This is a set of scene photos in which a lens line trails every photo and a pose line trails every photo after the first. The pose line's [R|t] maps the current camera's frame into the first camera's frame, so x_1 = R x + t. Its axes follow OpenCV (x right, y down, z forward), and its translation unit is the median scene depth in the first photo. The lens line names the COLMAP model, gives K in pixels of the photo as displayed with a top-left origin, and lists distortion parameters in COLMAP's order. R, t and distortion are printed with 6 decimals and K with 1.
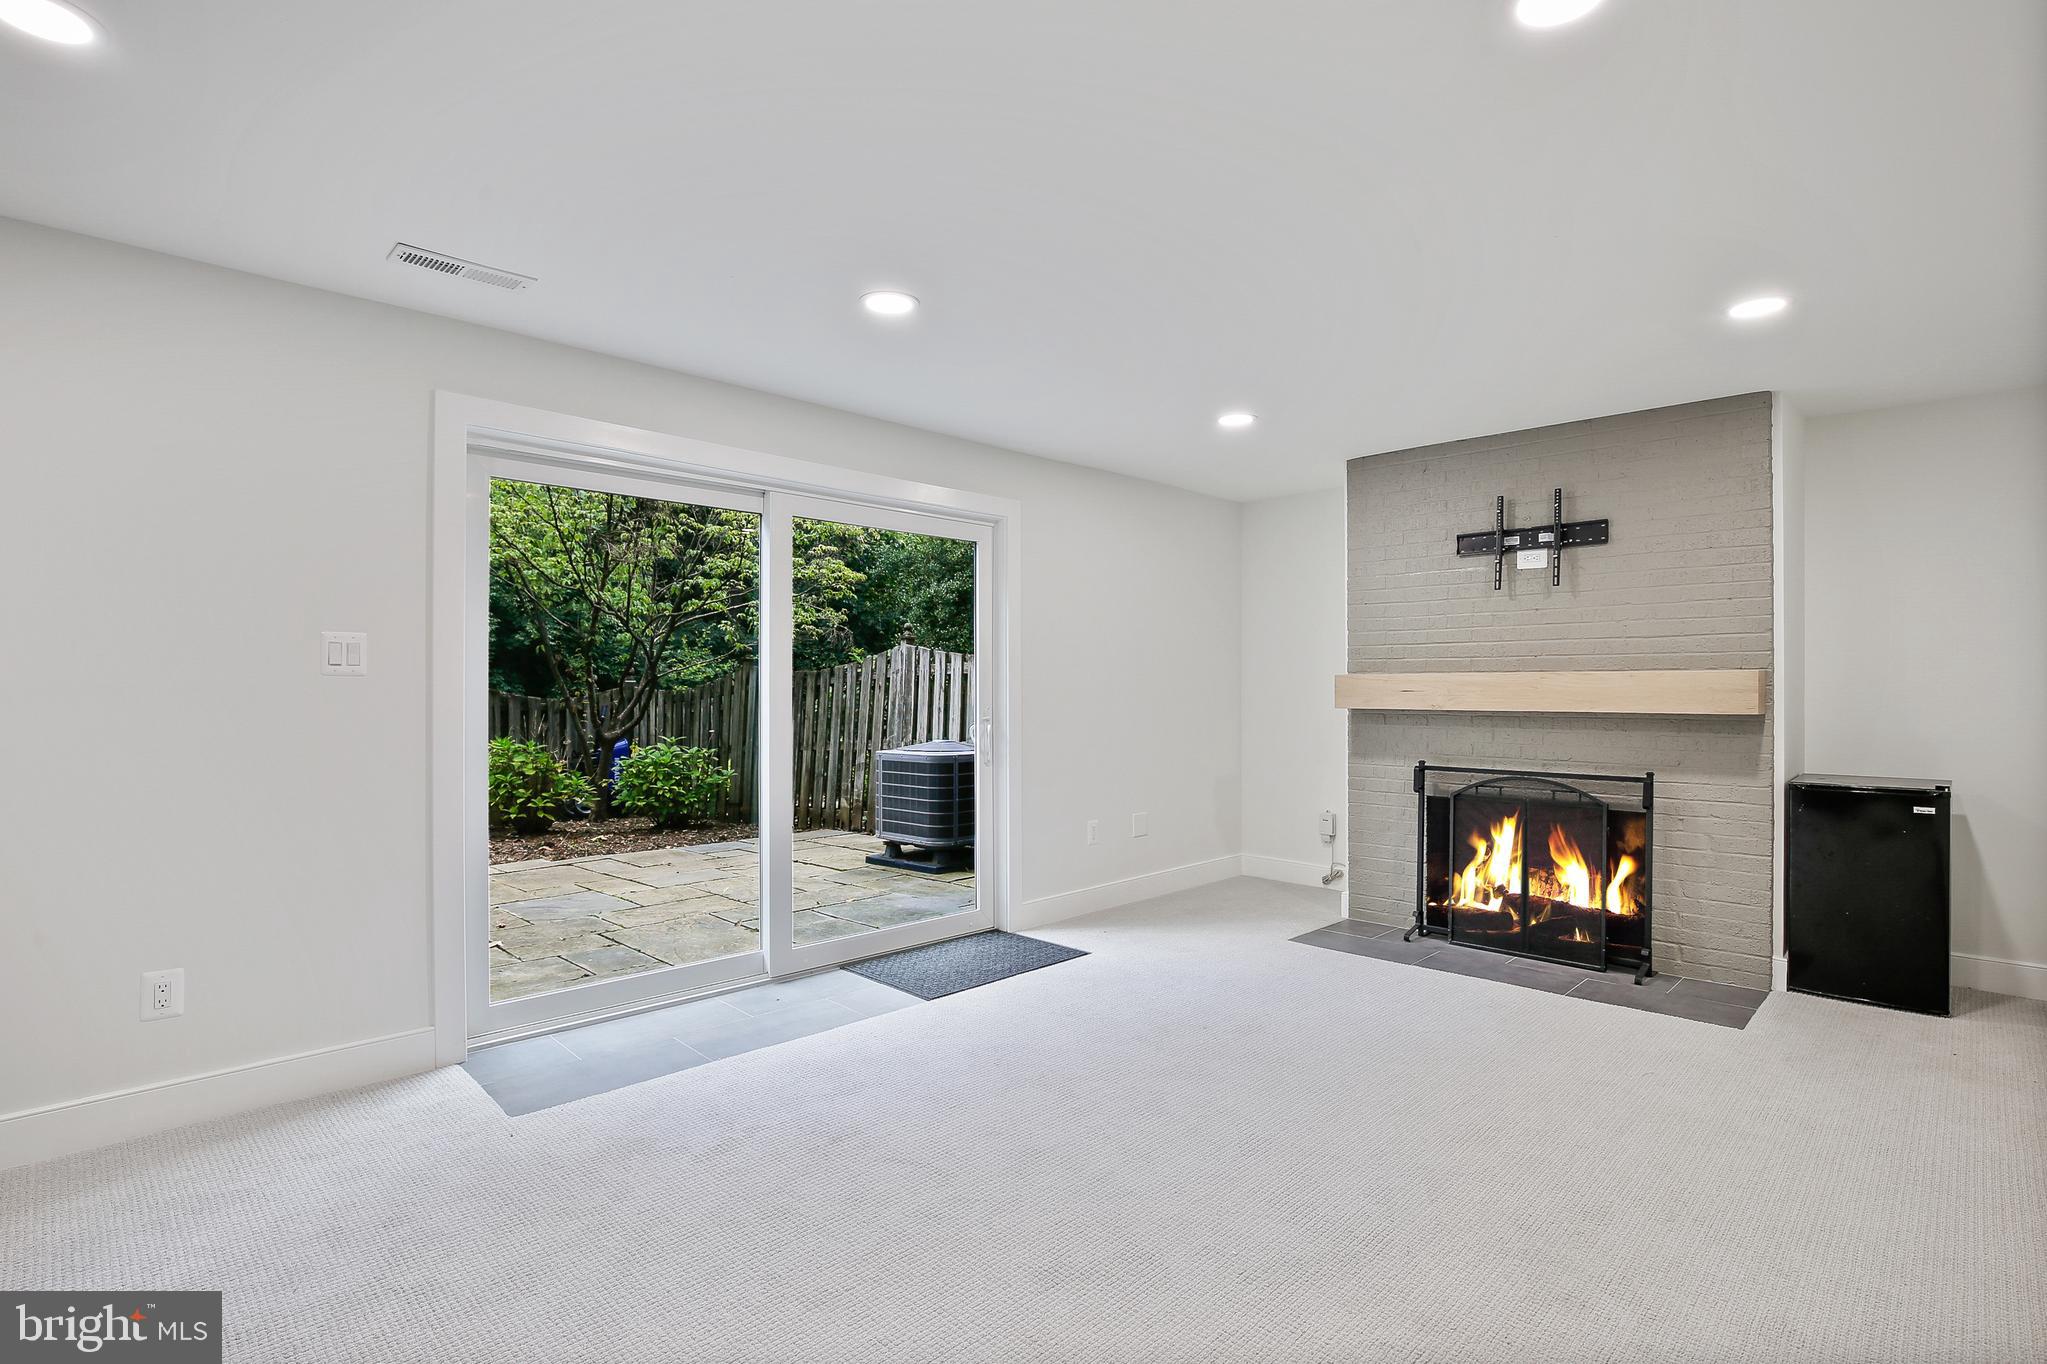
lens RADIAL K [[974.3, 0, 1023.5], [0, 974.3, 682.0], [0, 0, 1]] dist [-0.000642, -0.000115]
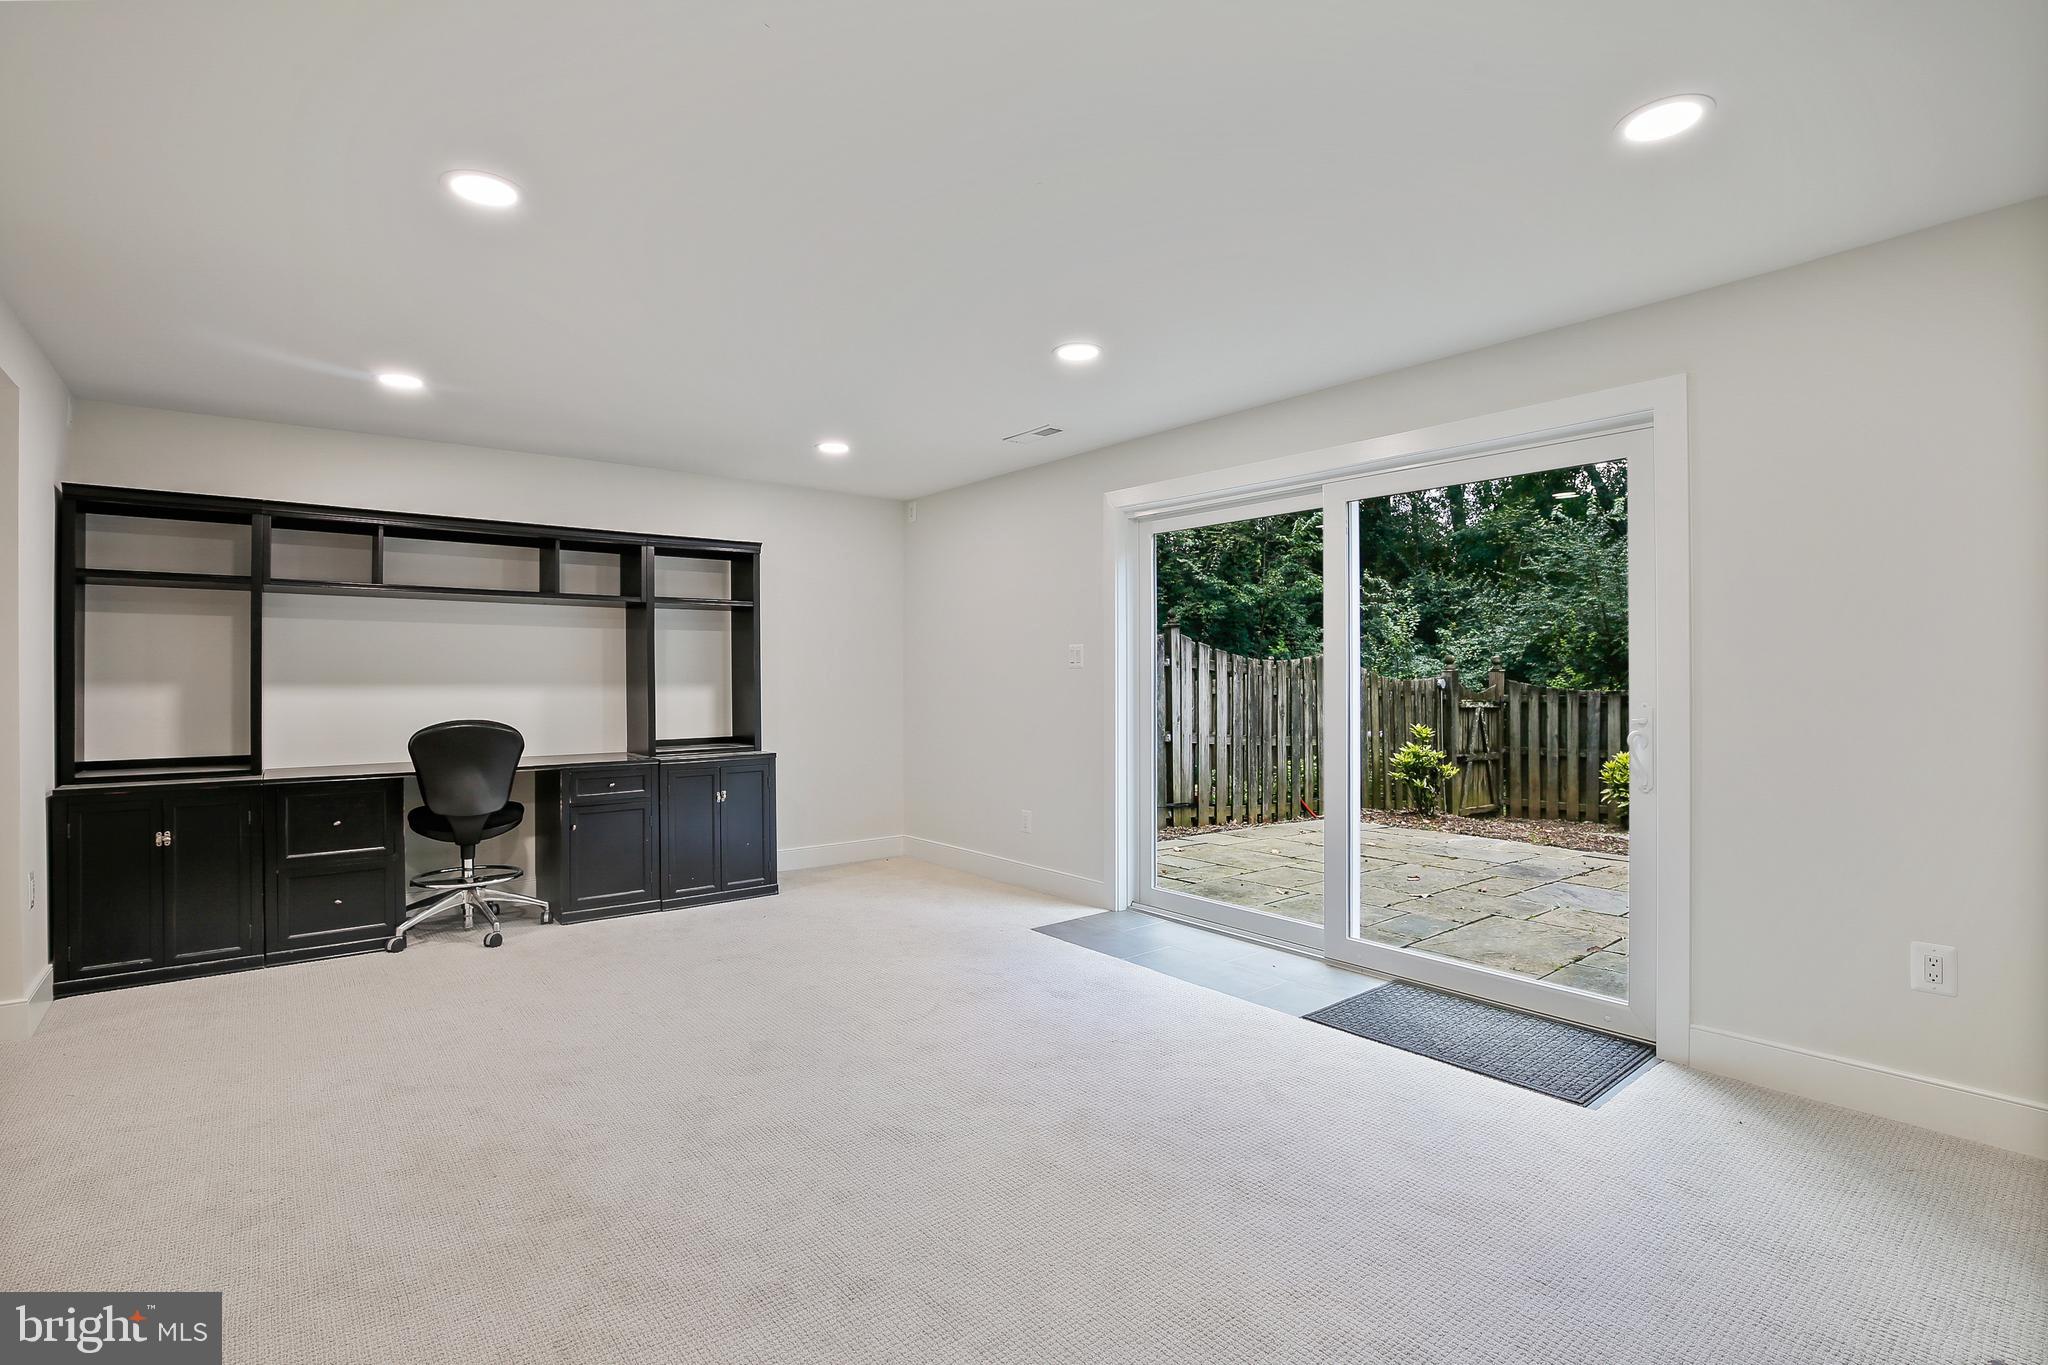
lens RADIAL K [[939.5, 0, 1027.0], [0, 939.5, 659.3], [0, 0, 1]] dist [-0.001729, -0.000337]
pose [[-0.072869, -0.007791, -0.997311, 0.730877], [0.013944, 0.999864, -0.008830, -0.005663], [0.997244, -0.014550, -0.072751, 0.733350]]
